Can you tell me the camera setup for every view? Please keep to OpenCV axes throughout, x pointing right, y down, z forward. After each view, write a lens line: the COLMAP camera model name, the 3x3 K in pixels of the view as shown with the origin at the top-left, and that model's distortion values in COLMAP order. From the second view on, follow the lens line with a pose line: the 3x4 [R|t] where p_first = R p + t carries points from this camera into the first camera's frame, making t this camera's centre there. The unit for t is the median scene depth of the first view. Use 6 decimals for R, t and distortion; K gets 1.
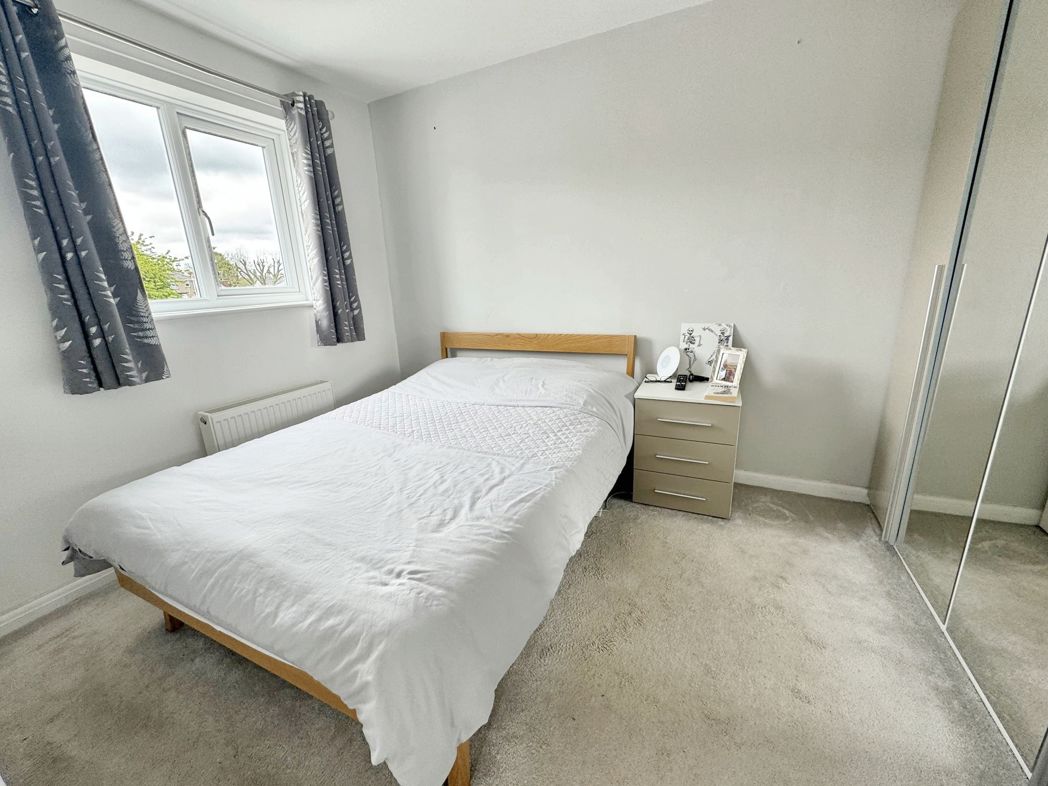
lens RADIAL K [[416.3, 0, 523.1], [0, 416.3, 391.3], [0, 0, 1]] dist [-0.000694, -0.000445]
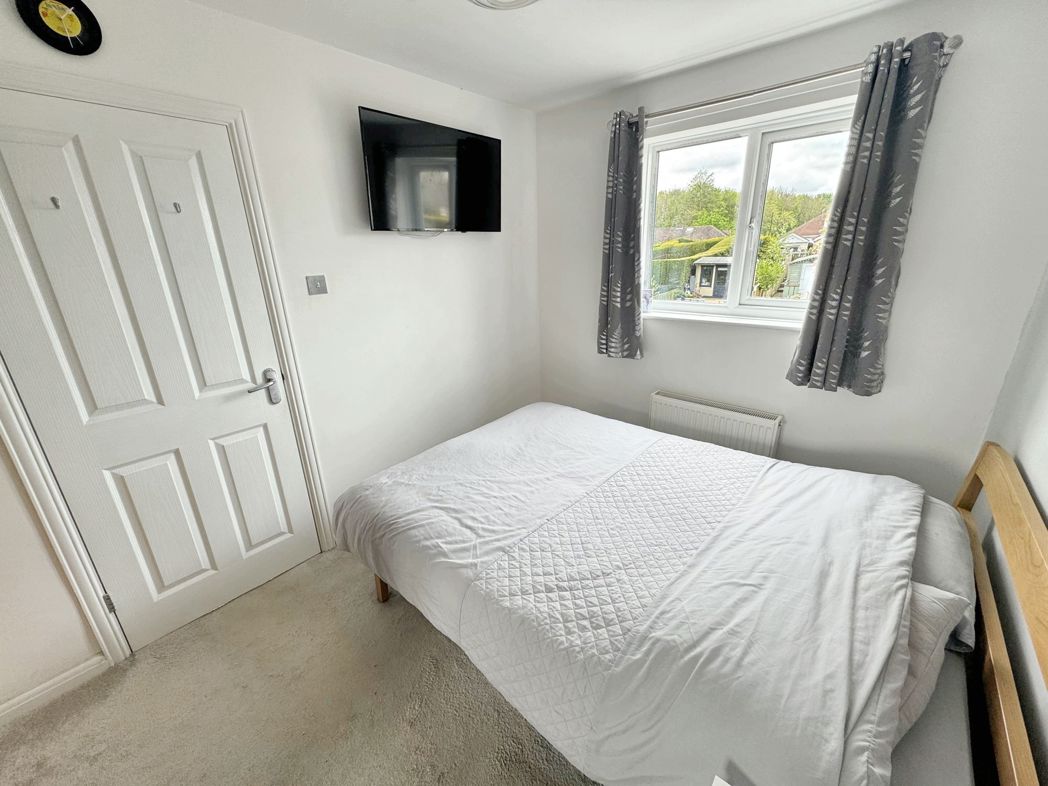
lens RADIAL K [[416.3, 0, 523.1], [0, 416.3, 391.3], [0, 0, 1]] dist [-0.000694, -0.000445]
pose [[-0.267500, 0.359482, -0.893989, 0.605096], [-0.215499, 0.881979, 0.419135, -0.473809], [0.939151, 0.304772, -0.158461, 0.932167]]
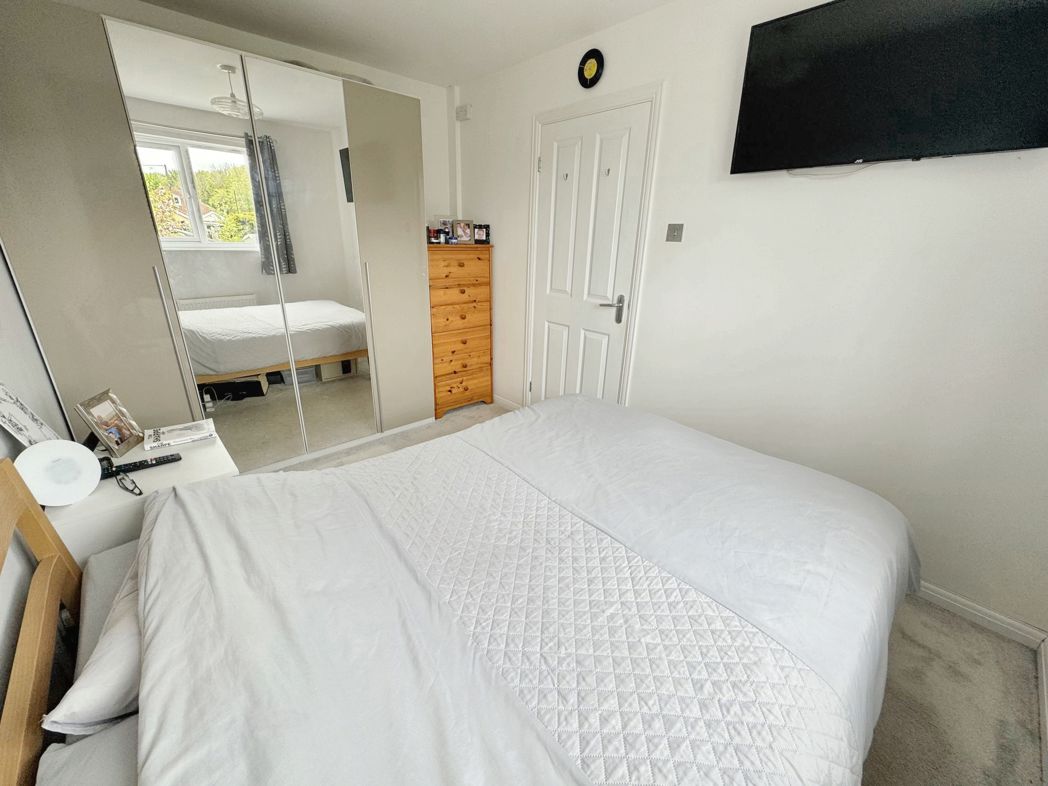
lens RADIAL K [[416.3, 0, 523.1], [0, 416.3, 391.3], [0, 0, 1]] dist [-0.000694, -0.000445]
pose [[-0.930699, -0.109179, 0.349113, -0.419865], [0.110542, 0.825842, 0.552961, -0.475147], [-0.348684, 0.553232, -0.756541, 1.481254]]
